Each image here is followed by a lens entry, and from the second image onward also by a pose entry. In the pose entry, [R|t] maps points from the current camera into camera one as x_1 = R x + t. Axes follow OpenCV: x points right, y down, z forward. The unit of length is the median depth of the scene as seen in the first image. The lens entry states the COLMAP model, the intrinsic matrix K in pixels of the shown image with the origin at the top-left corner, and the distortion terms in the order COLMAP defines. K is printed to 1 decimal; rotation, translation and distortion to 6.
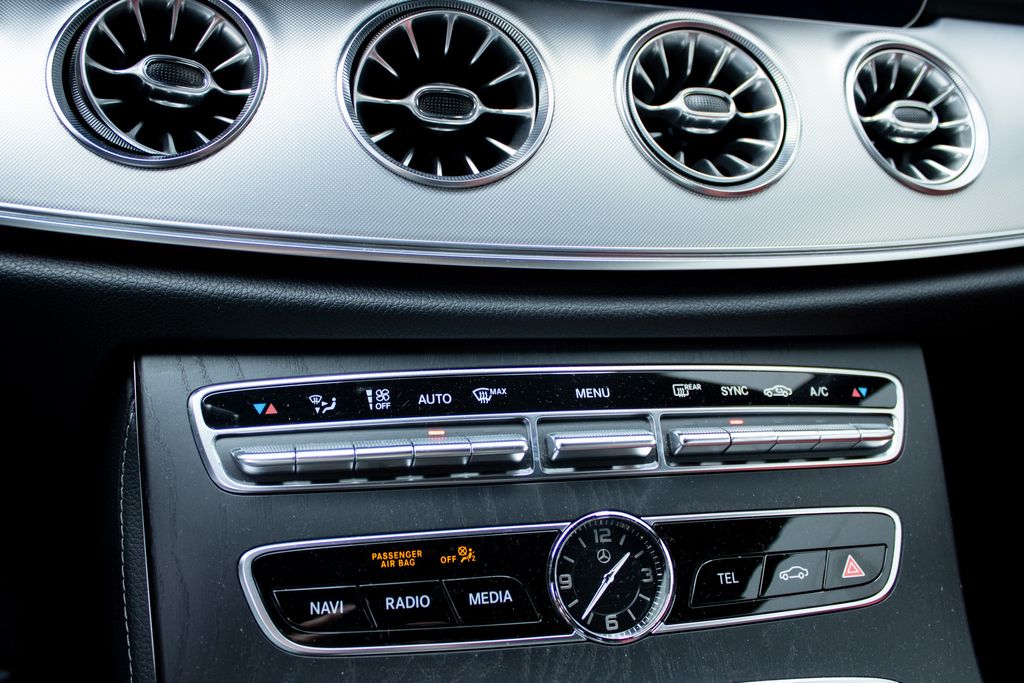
lens RADIAL K [[1003.2, 0, 512.4], [0, 1003.2, 331.7], [0, 0, 1]] dist [-0.103335, 0.000000]
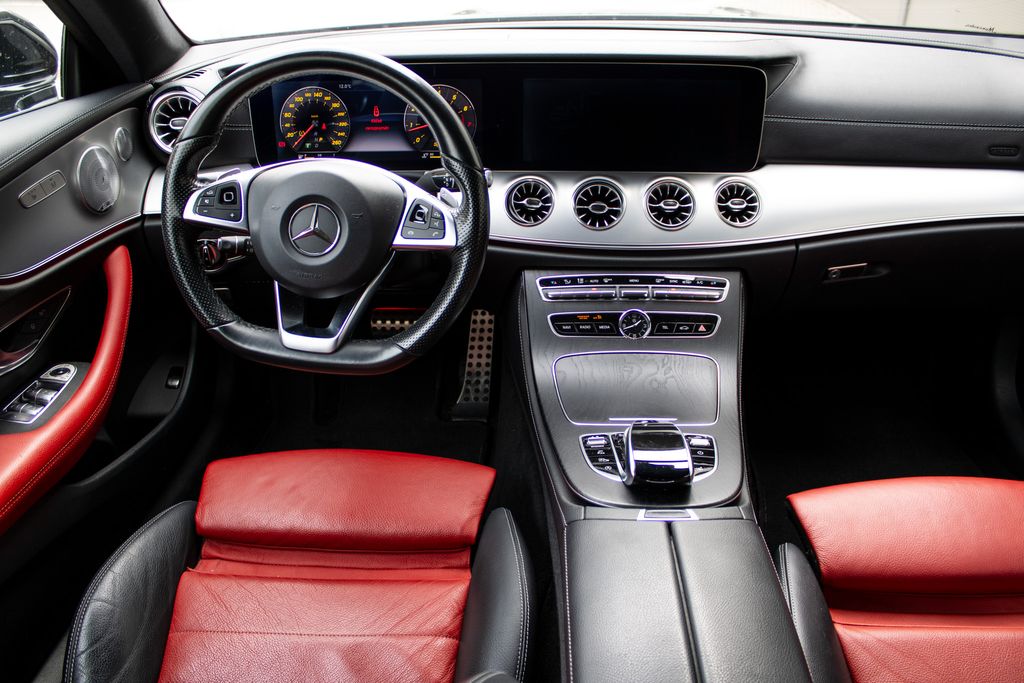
lens RADIAL K [[837.5, 0, 514.0], [0, 837.5, 346.0], [0, 0, 1]] dist [-0.141783, 0.055626]
pose [[0.957456, 0.033640, -0.286611, 0.597906], [-0.007209, 0.995661, 0.092780, 0.016021], [0.288488, -0.086767, 0.953544, -2.384110]]
